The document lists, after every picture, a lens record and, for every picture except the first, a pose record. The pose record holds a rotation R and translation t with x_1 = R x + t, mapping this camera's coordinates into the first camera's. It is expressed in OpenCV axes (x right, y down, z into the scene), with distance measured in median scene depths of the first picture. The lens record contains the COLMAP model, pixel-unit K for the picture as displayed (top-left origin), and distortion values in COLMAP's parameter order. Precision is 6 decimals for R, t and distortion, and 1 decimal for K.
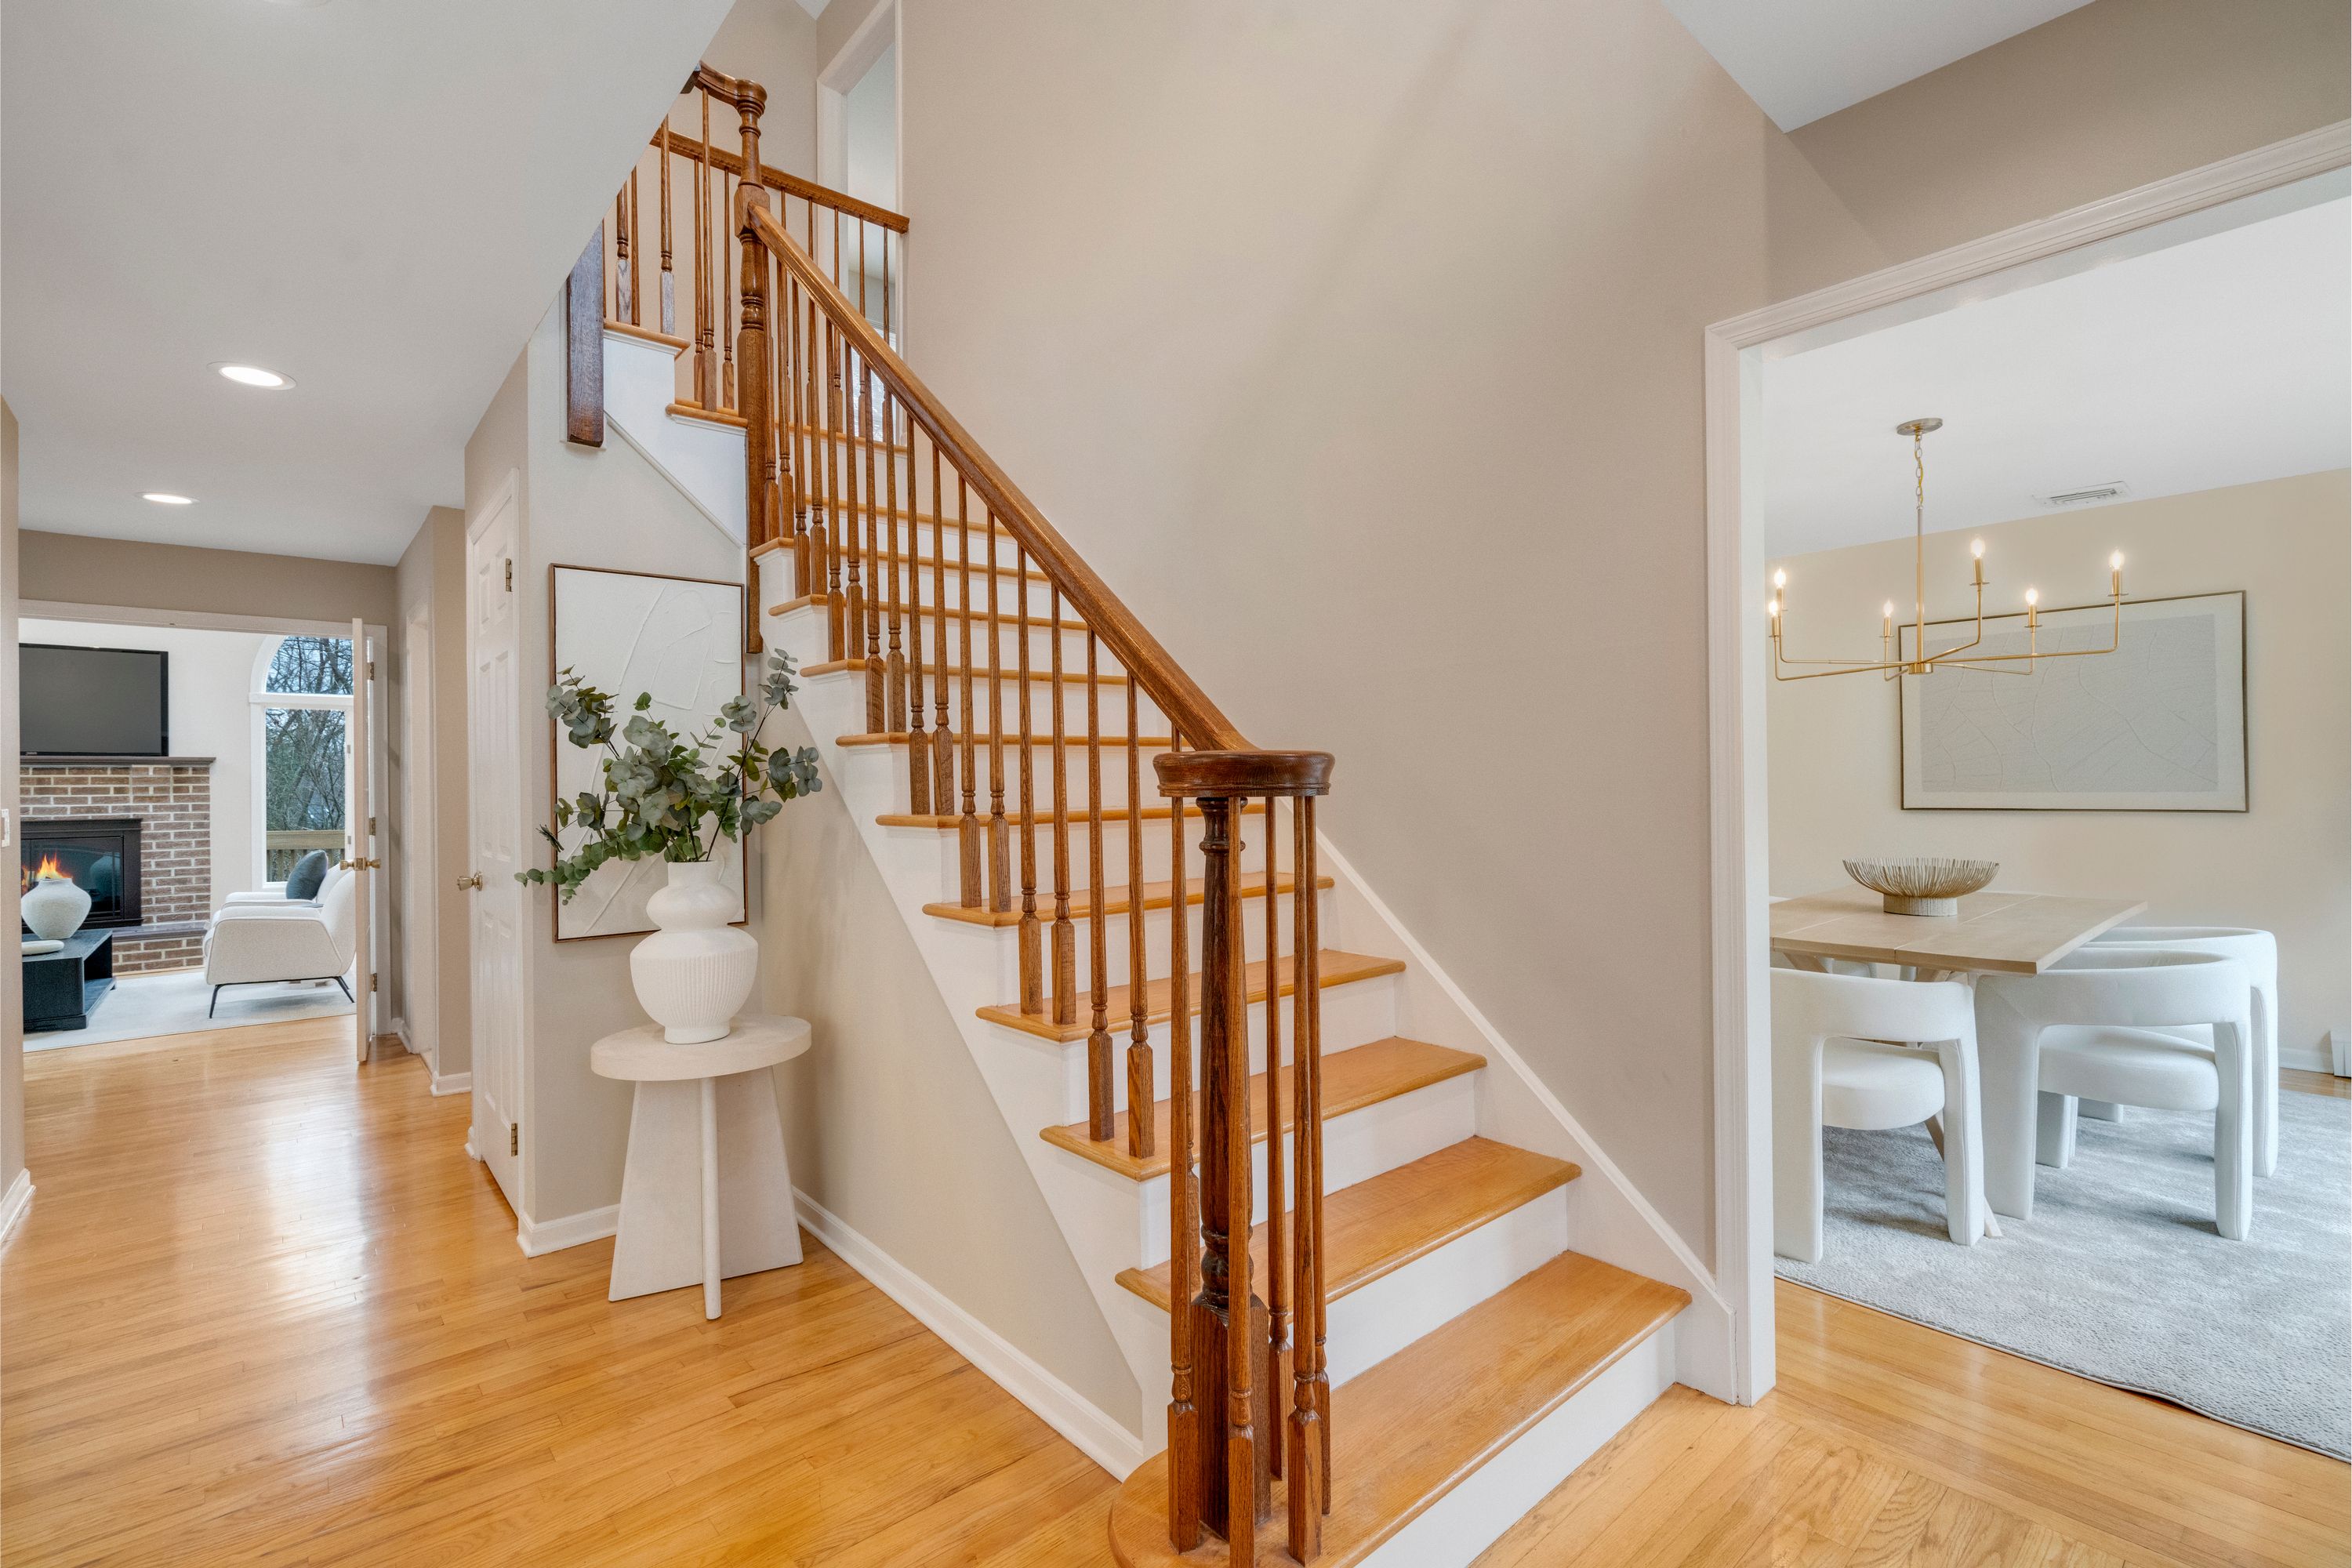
lens RADIAL K [[1041.5, 0, 1134.7], [0, 1041.5, 778.4], [0, 0, 1]] dist [-0.004521, 0.003318]
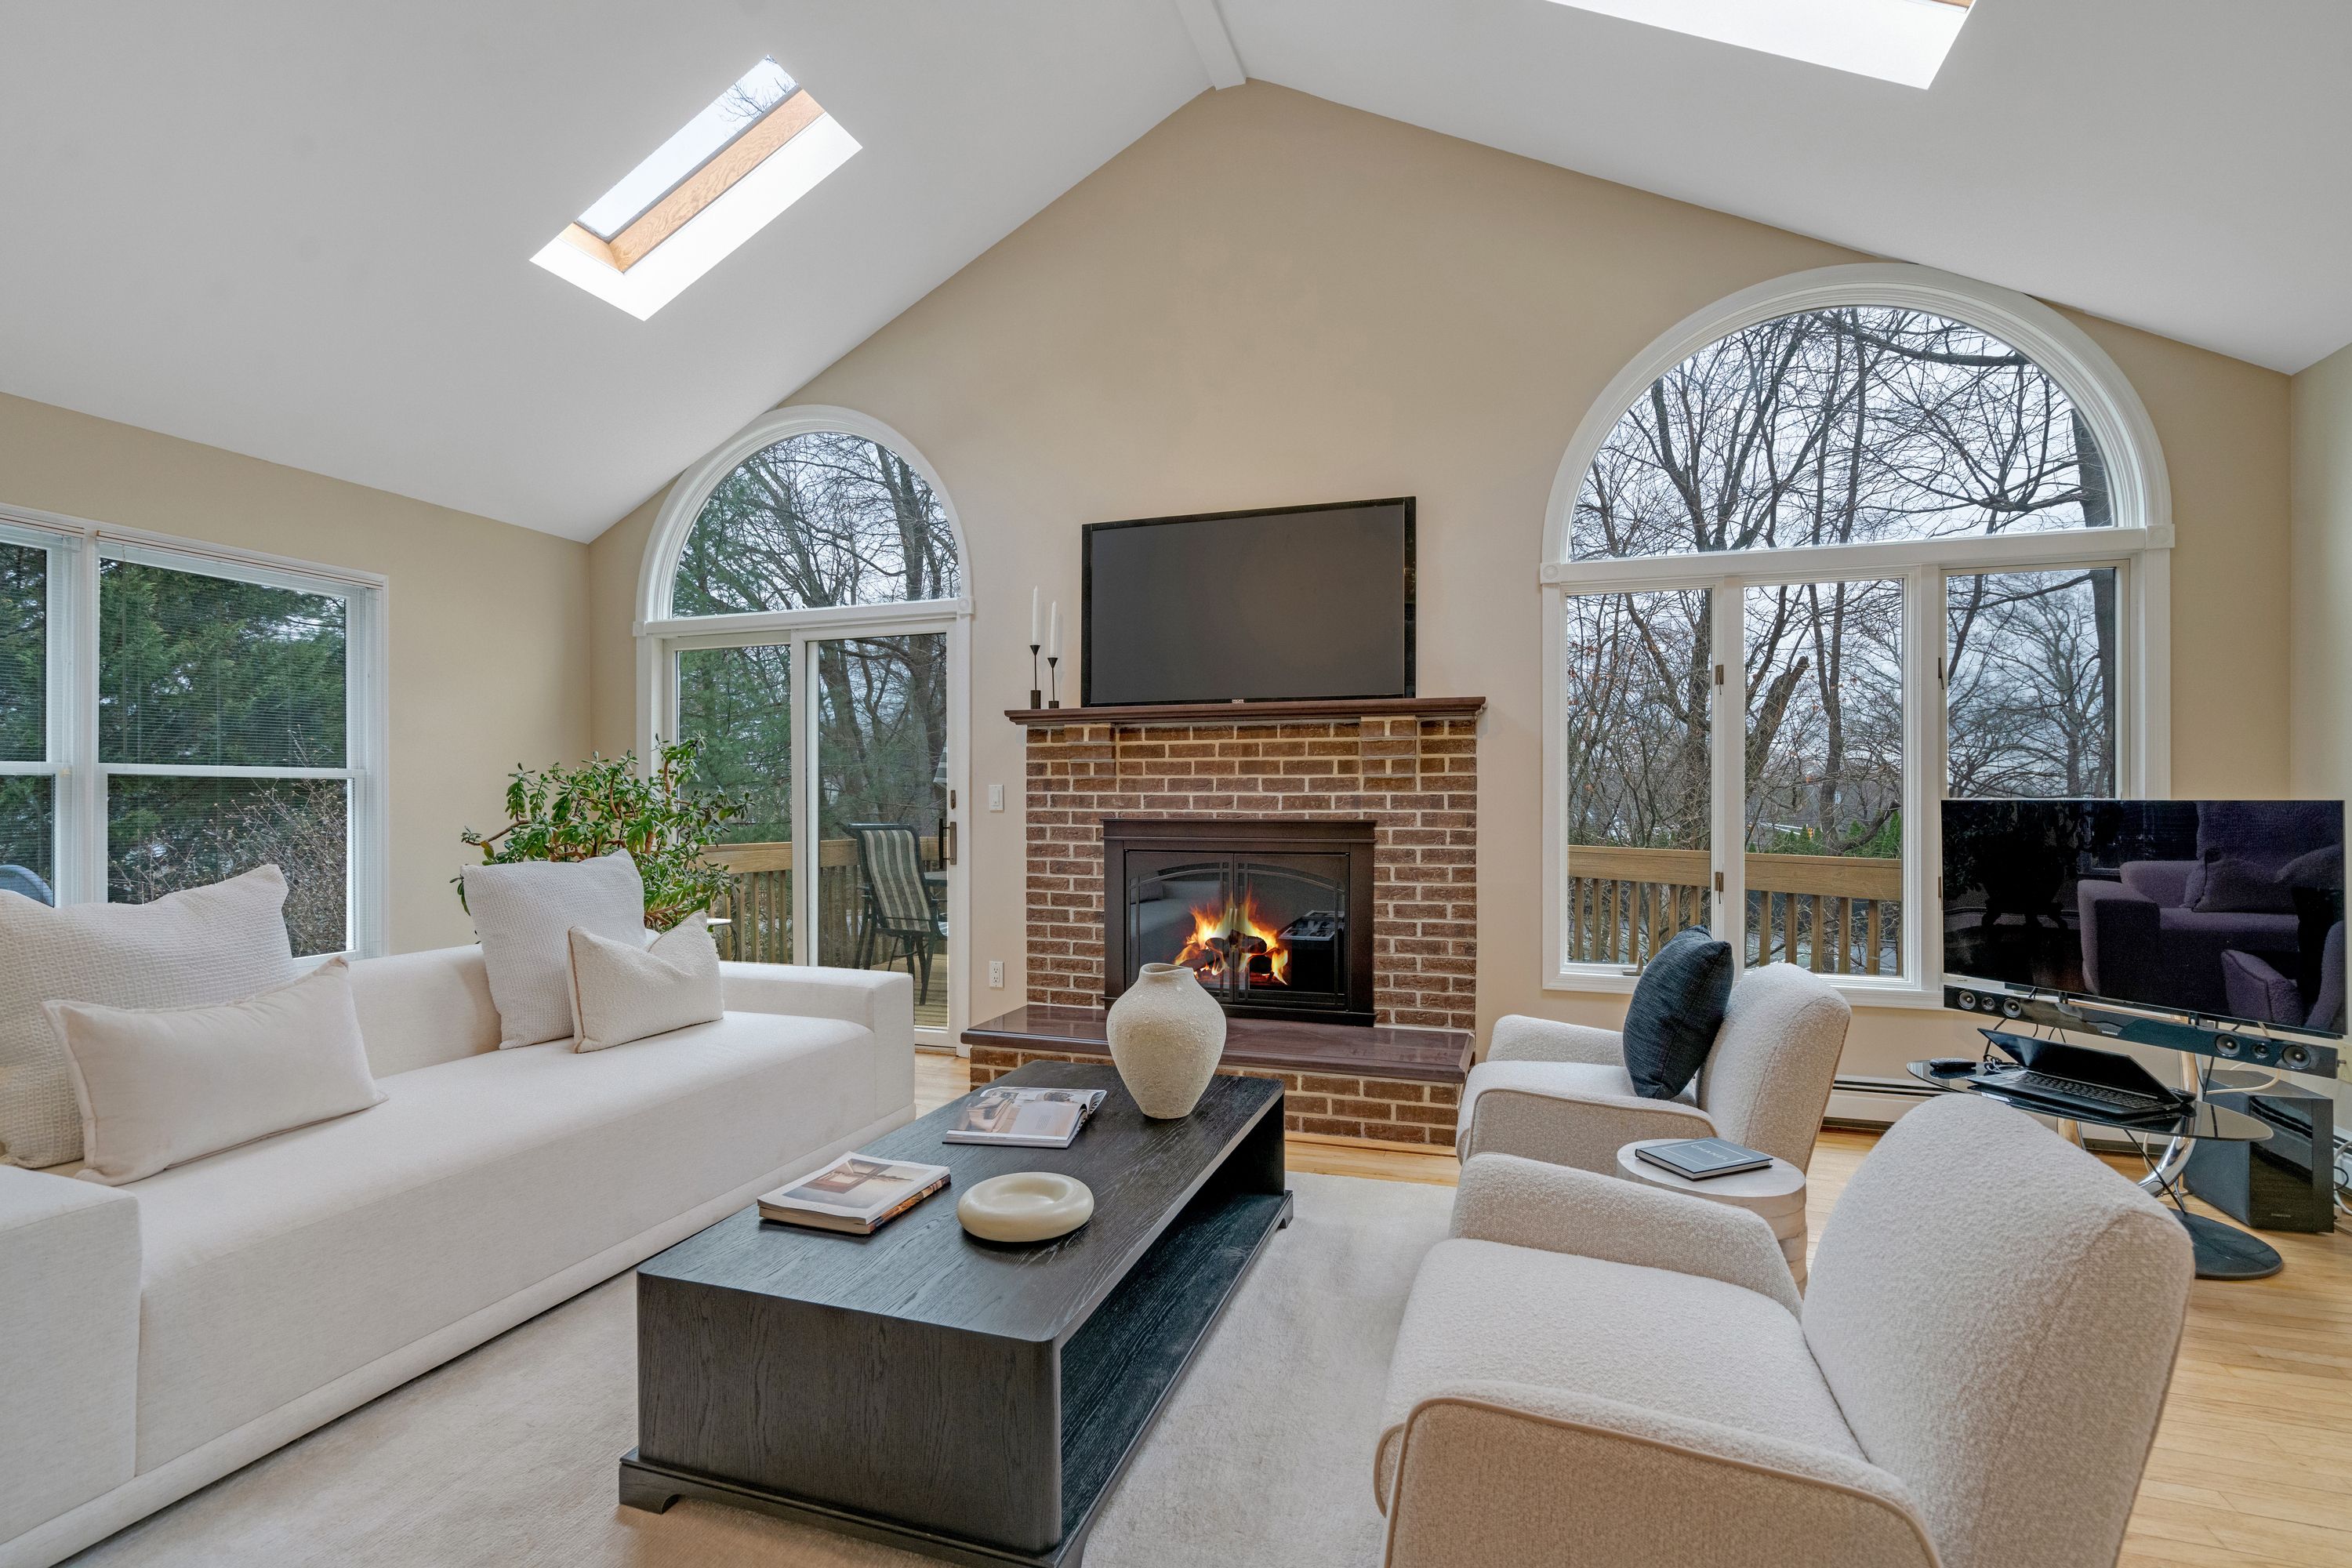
lens RADIAL K [[1041.5, 0, 1214.4], [0, 1041.5, 798.8], [0, 0, 1]] dist [-0.004521, 0.003318]
pose [[0.547556, 0.003413, -0.836762, -0.560994], [-0.007542, 0.999971, -0.000857, 0.028608], [0.836735, 0.006781, 0.547566, 0.645000]]
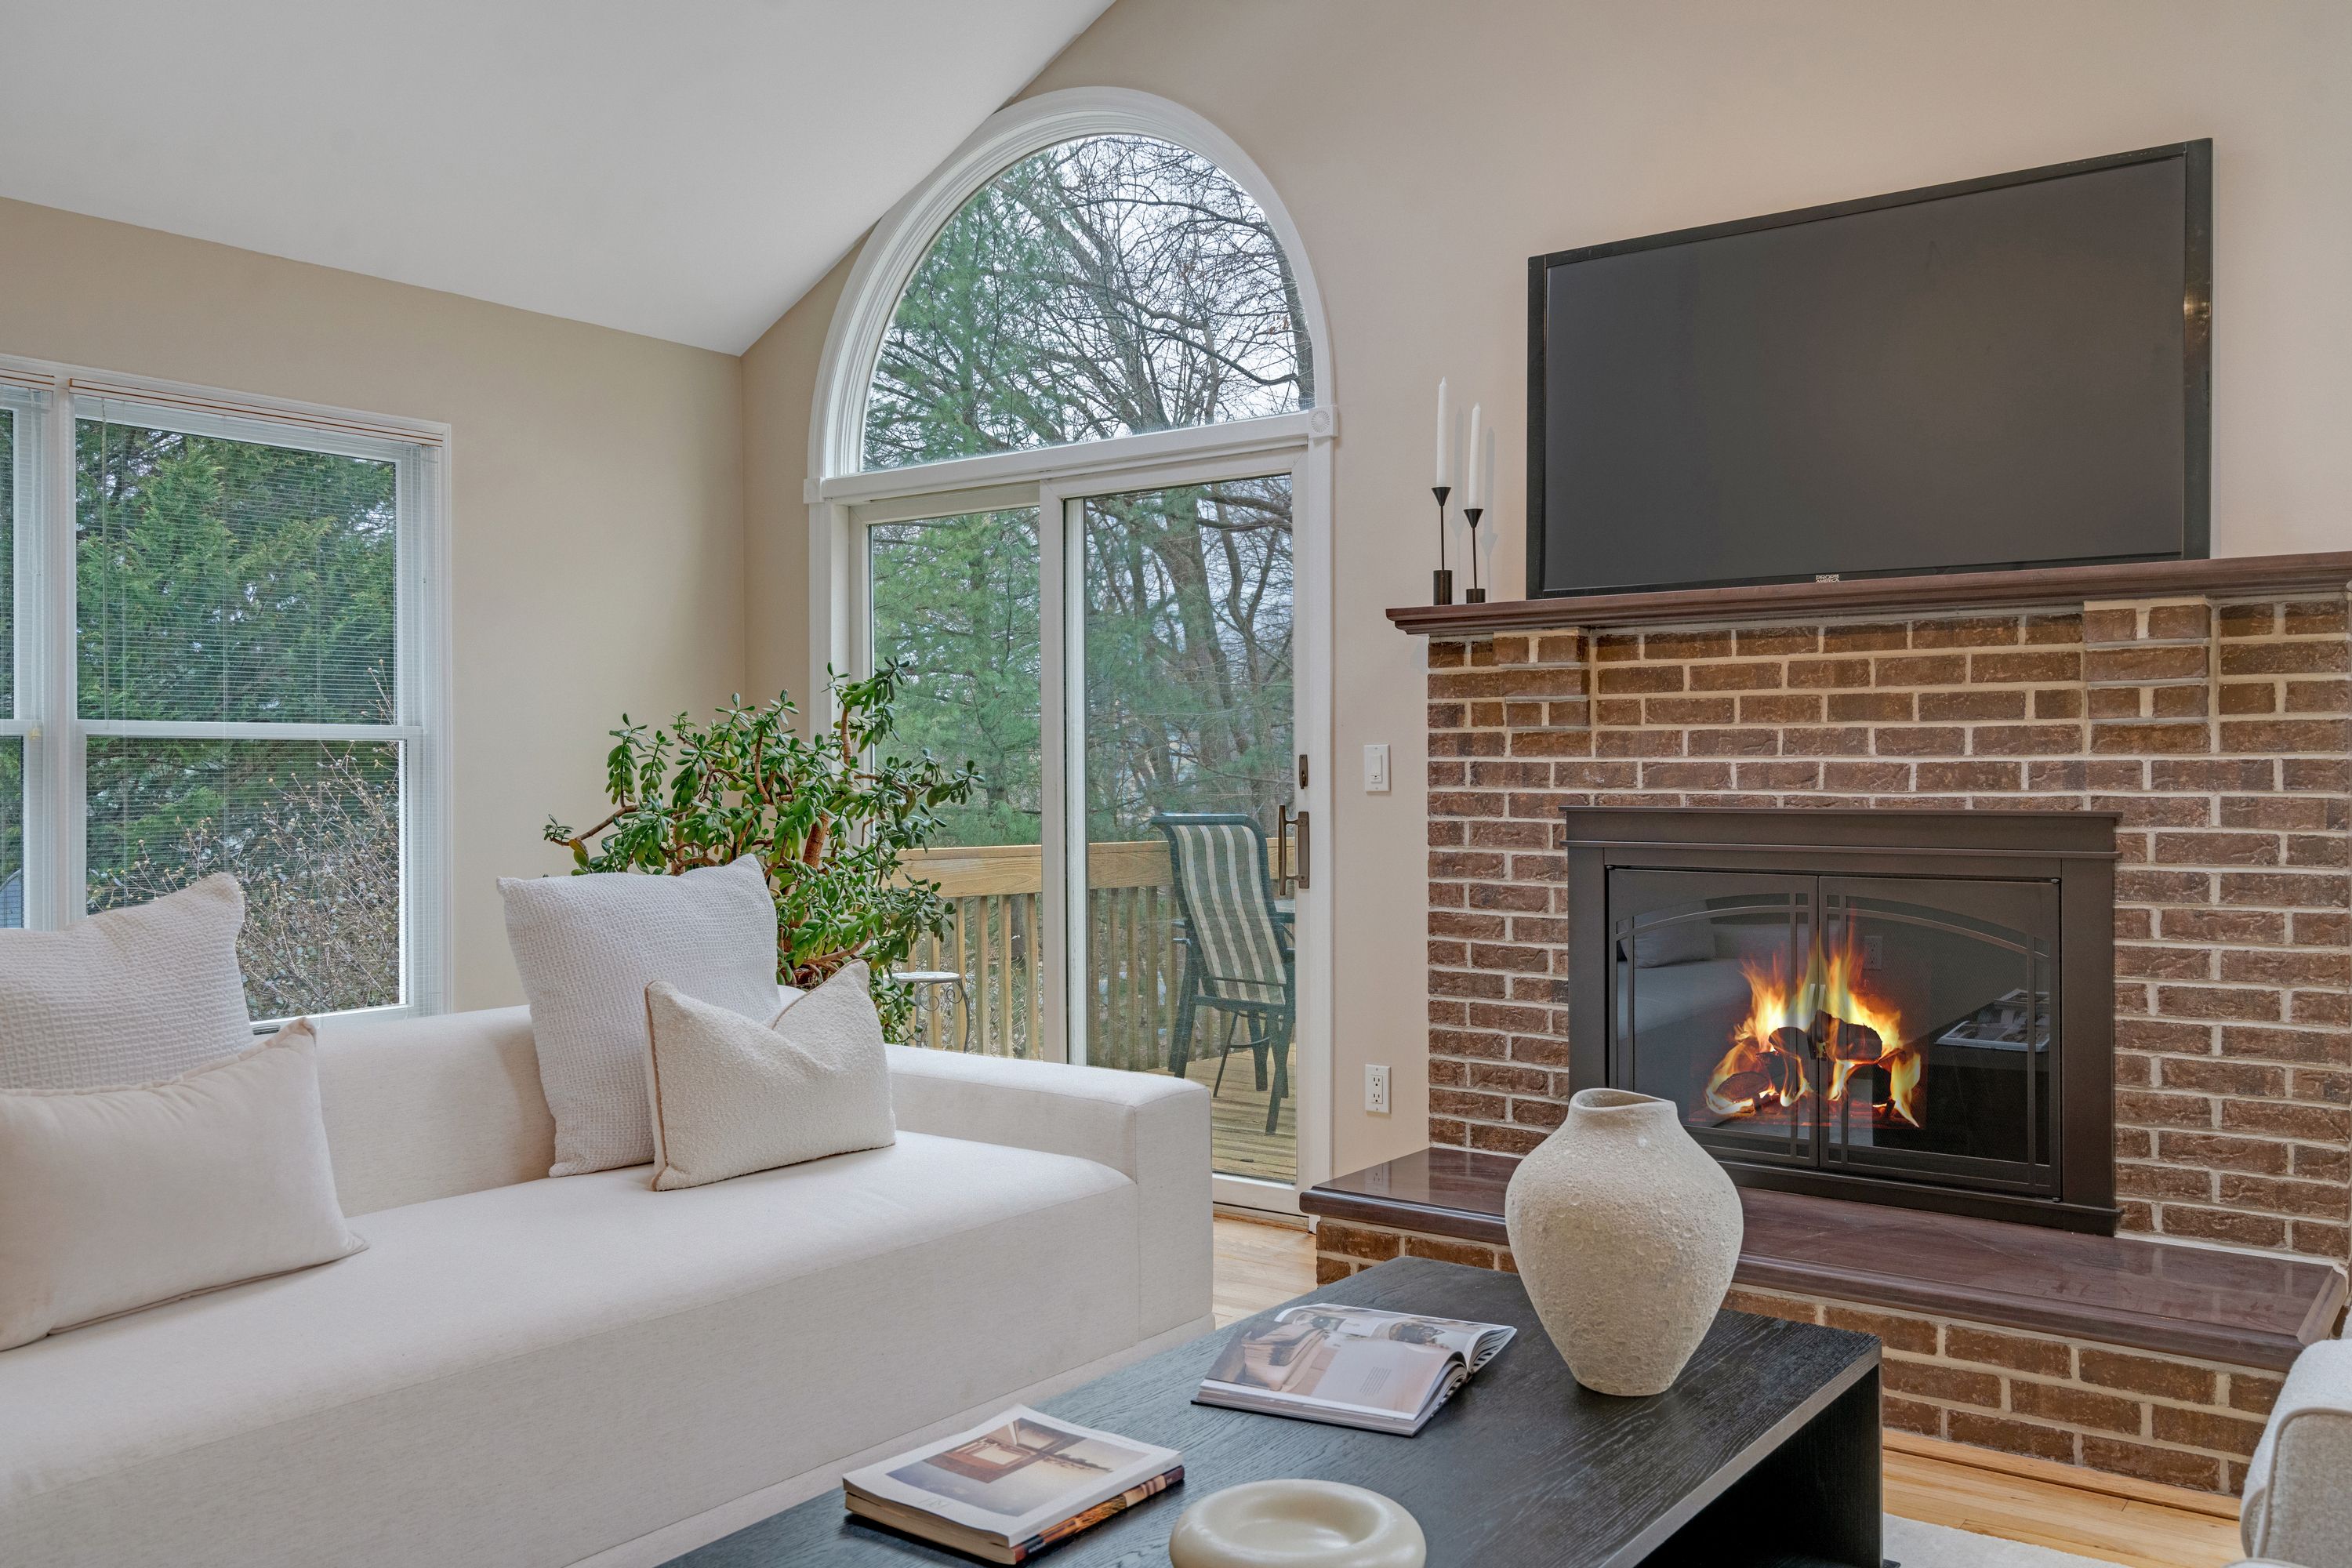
lens RADIAL K [[1878.6, 0, 1277.3], [0, 1878.6, 773.7], [0, 0, 1]] dist [0.013982, 0.001357]
pose [[0.274758, 0.004881, -0.961501, -0.567094], [-0.006045, 0.999976, 0.003350, 0.028404], [0.961494, 0.004891, 0.274781, 0.674084]]
